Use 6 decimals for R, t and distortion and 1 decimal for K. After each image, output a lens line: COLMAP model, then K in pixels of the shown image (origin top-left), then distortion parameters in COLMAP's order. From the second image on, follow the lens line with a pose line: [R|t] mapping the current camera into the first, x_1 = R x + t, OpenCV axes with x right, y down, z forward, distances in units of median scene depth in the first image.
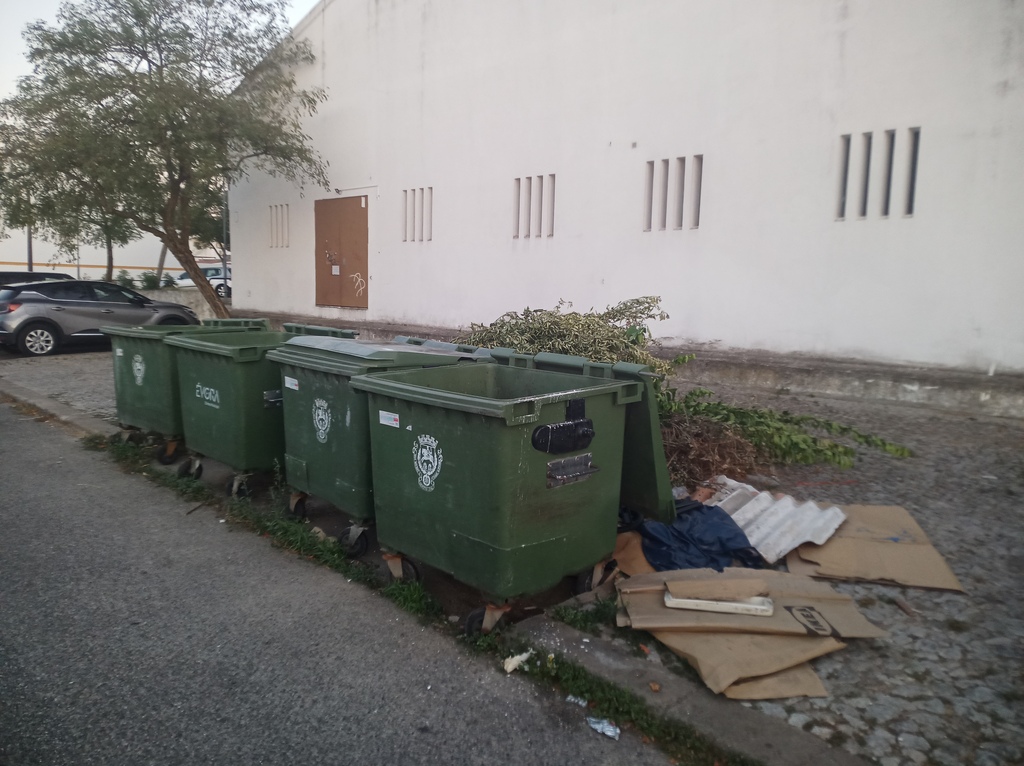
lens RADIAL K [[754.0, 0, 509.4], [0, 754.0, 381.5], [0, 0, 1]] dist [0.044089, -0.070076]
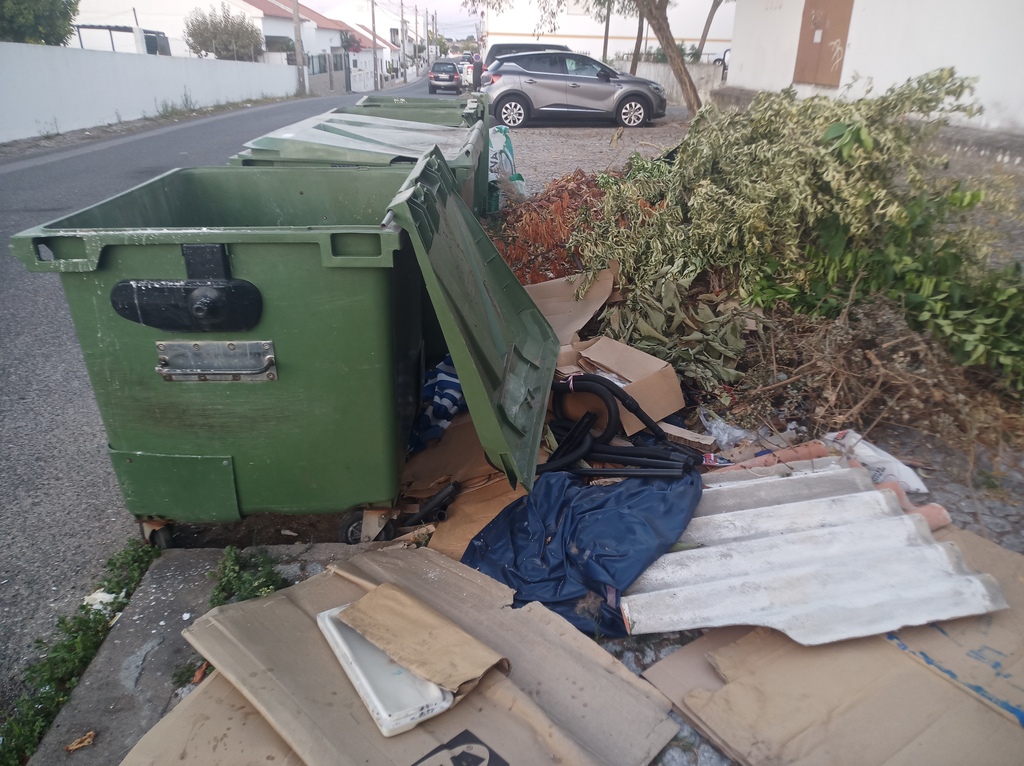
lens RADIAL K [[754.0, 0, 513.5], [0, 754.0, 388.4], [0, 0, 1]] dist [0.044089, -0.070076]
pose [[0.748238, 0.265886, -0.607819, 0.191963], [-0.086852, 0.947549, 0.307582, -0.020948], [0.657721, -0.177354, 0.732086, 0.214805]]
